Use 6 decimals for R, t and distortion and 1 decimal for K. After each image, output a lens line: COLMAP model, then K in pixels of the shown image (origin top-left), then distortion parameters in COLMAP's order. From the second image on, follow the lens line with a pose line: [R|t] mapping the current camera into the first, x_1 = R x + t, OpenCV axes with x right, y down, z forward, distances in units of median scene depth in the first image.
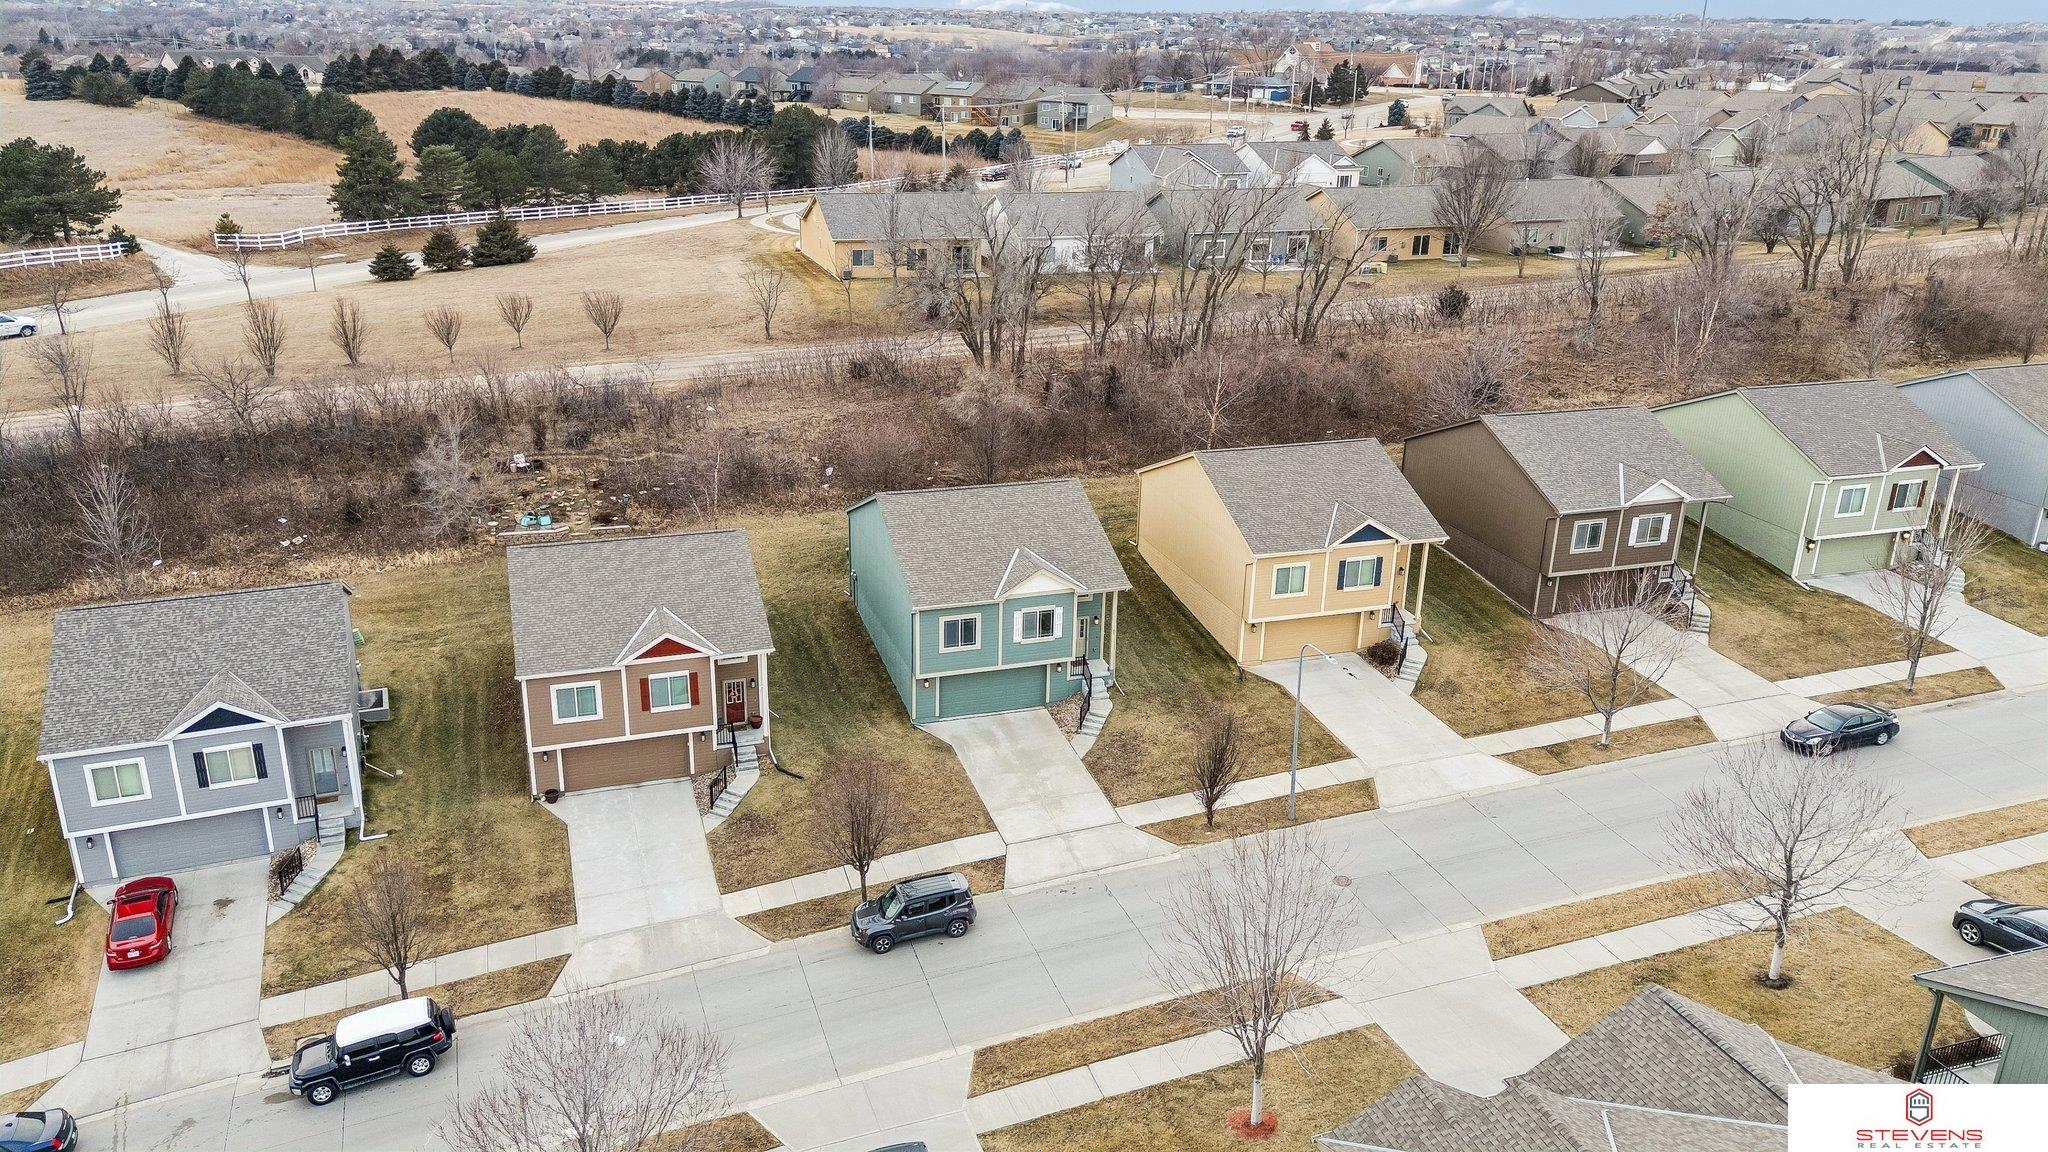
lens RADIAL K [[1491.1, 0, 1024.0], [0, 1491.1, 576.0], [0, 0, 1]] dist [0.067356, -0.043133]
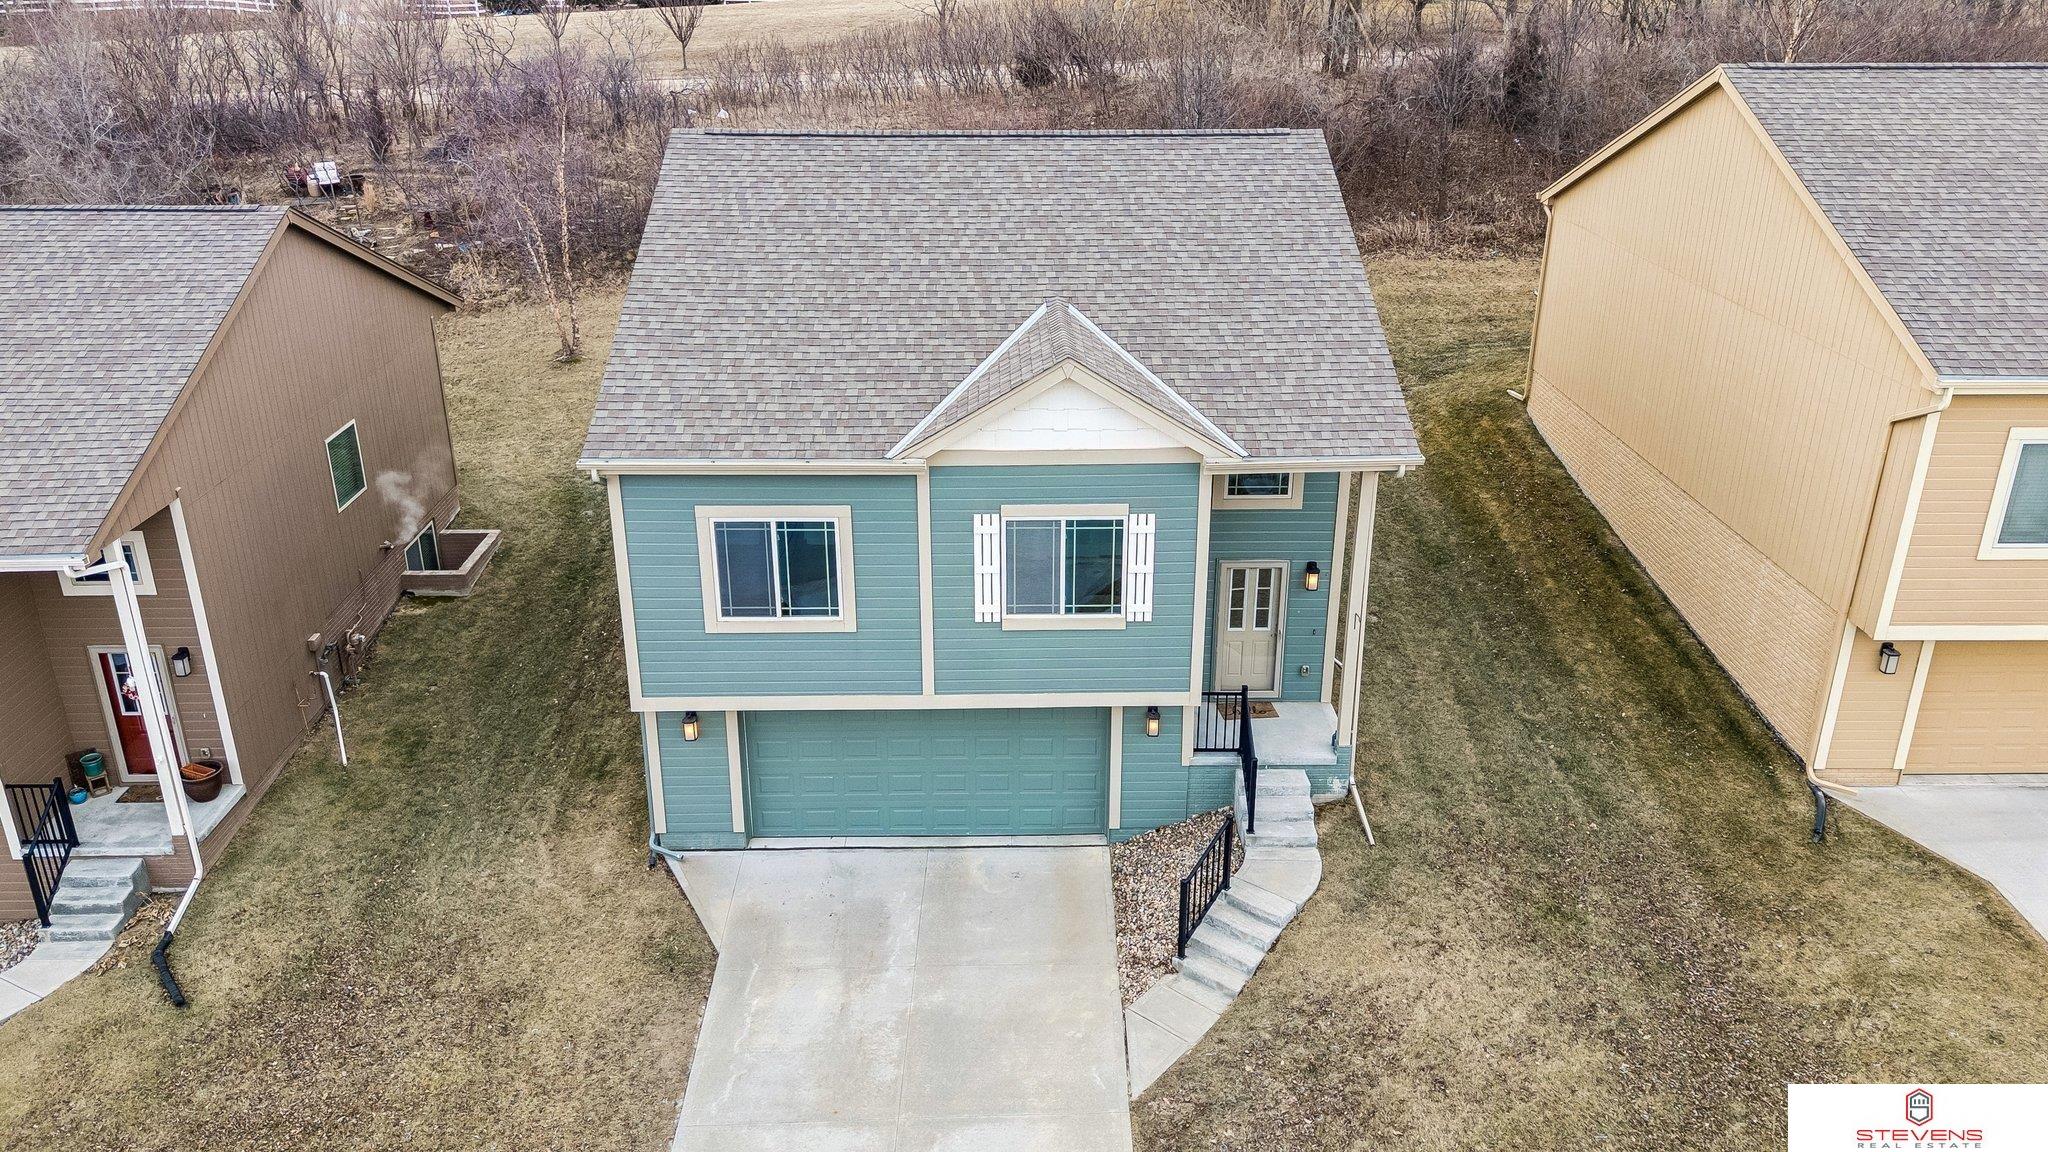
lens RADIAL K [[1542.3, 0, 1022.0], [0, 1542.3, 562.8], [0, 0, 1]] dist [0.029241, -0.008777]
pose [[0.955188, 0.094438, -0.280532, 0.079347], [-0.086510, 0.995426, 0.040540, 0.019387], [0.283077, -0.014455, 0.958988, 0.679601]]
